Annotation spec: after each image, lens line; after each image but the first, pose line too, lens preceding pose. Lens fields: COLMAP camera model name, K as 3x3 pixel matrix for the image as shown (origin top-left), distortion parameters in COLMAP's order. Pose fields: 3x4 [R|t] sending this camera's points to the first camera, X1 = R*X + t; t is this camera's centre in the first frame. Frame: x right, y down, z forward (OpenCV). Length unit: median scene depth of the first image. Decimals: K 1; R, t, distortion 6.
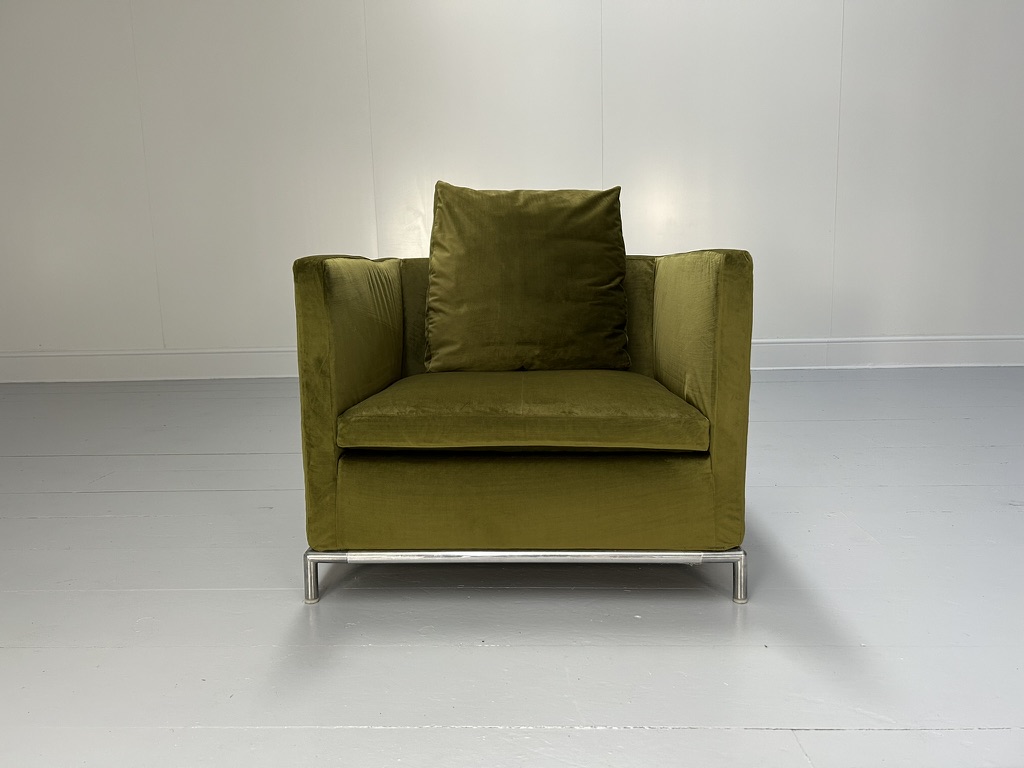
lens RADIAL K [[726.9, 0, 518.3], [0, 726.9, 393.8], [0, 0, 1]] dist [0.003388, -0.003707]
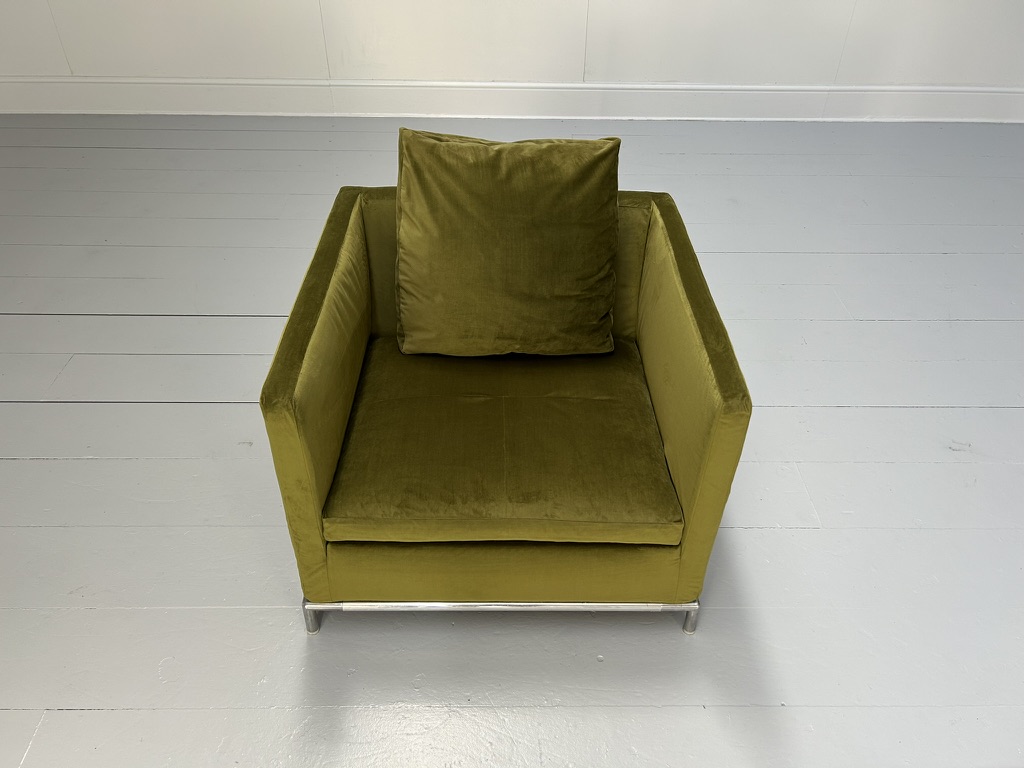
lens RADIAL K [[726.9, 0, 518.3], [0, 726.9, 393.8], [0, 0, 1]] dist [0.003388, -0.003707]
pose [[0.998411, 0.005501, 0.056085, -0.025590], [-0.031230, 0.882442, 0.469384, -0.444544], [-0.046910, -0.470390, 0.881211, 0.131283]]
